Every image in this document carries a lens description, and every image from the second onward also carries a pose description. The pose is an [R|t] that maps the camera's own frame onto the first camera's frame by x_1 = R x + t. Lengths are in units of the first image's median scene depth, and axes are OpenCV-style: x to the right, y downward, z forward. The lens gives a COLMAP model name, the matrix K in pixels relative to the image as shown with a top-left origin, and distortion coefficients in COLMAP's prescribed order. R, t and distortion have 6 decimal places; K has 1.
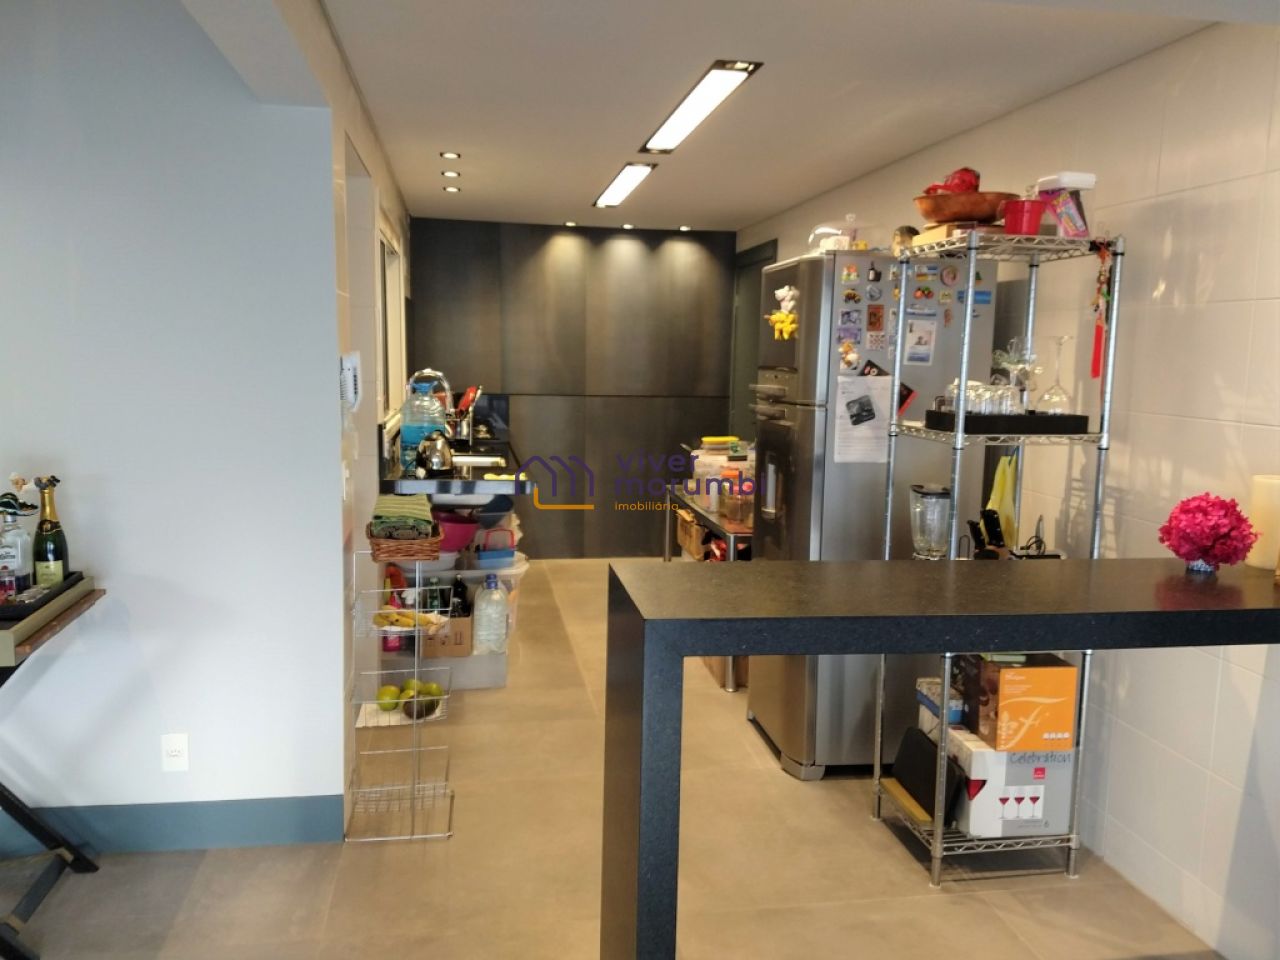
lens RADIAL K [[1041.6, 0, 638.6], [0, 1041.6, 491.6], [0, 0, 1]] dist [0.185400, -0.503103]
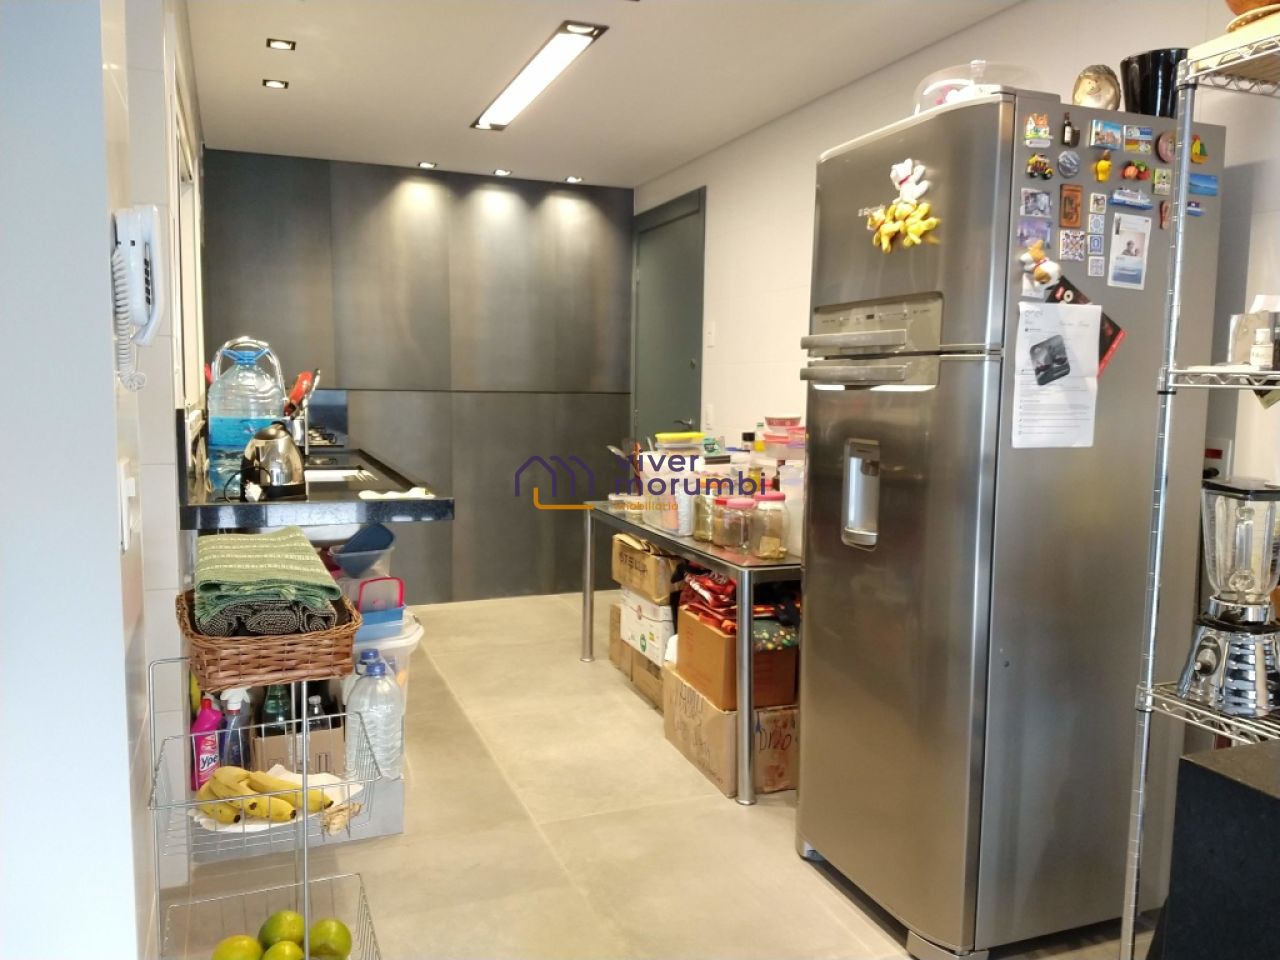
lens RADIAL K [[1020.6, 0, 659.8], [0, 1020.6, 483.4], [0, 0, 1]] dist [0.224135, -0.467332]
pose [[0.976336, -0.029430, 0.214245, -0.106214], [0.035278, 0.999101, -0.023520, -0.000640], [-0.213360, 0.030522, 0.976497, 0.362942]]
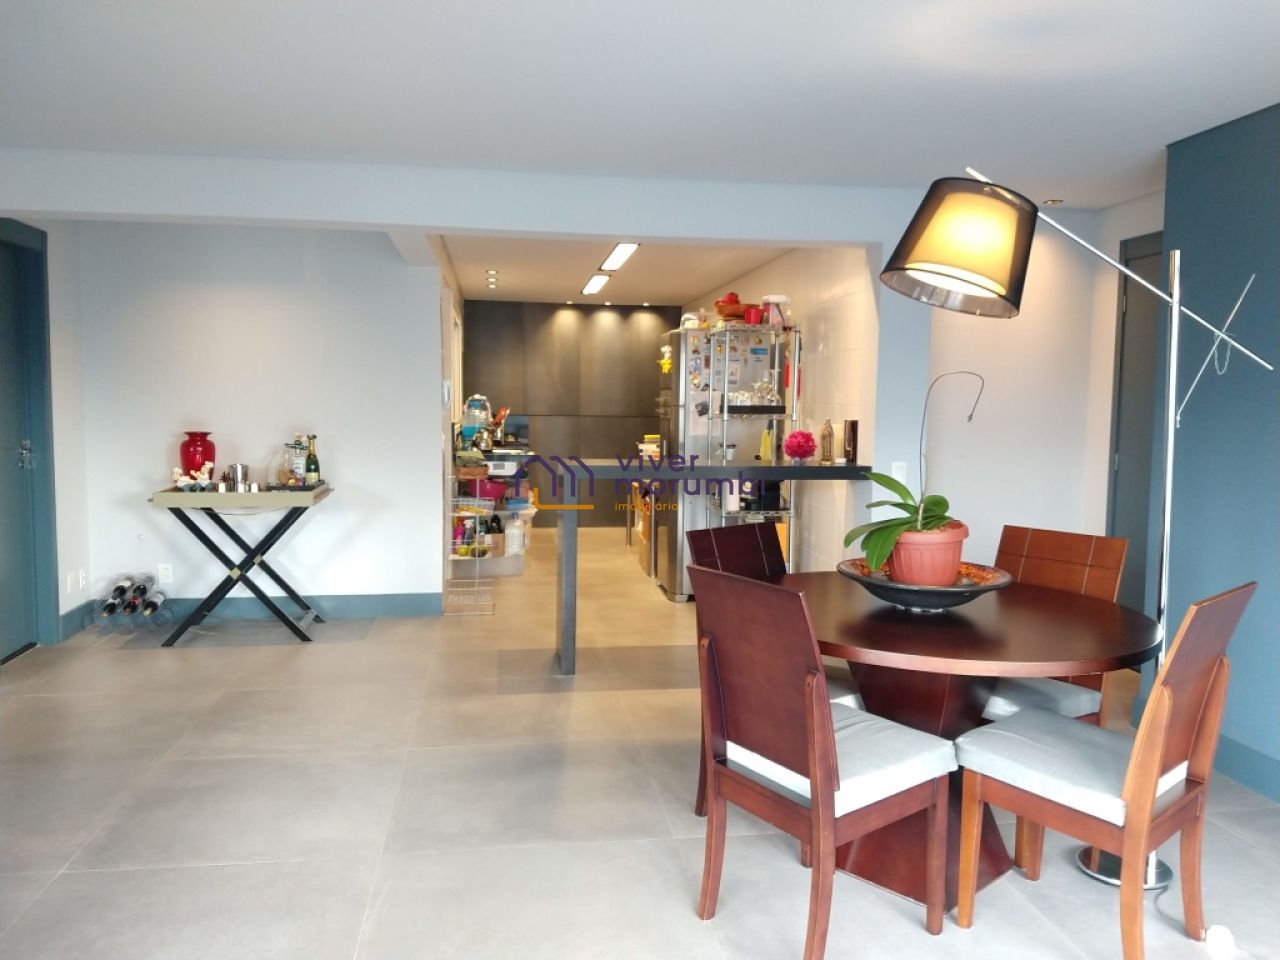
lens RADIAL K [[1009.1, 0, 640.0], [0, 1009.1, 480.0], [0, 0, 1]] dist [0.115492, -0.164349]
pose [[0.999711, -0.005686, -0.023360, 0.107329], [0.004471, 0.998651, -0.051729, 0.117628], [0.023622, 0.051610, 0.998388, -0.676172]]
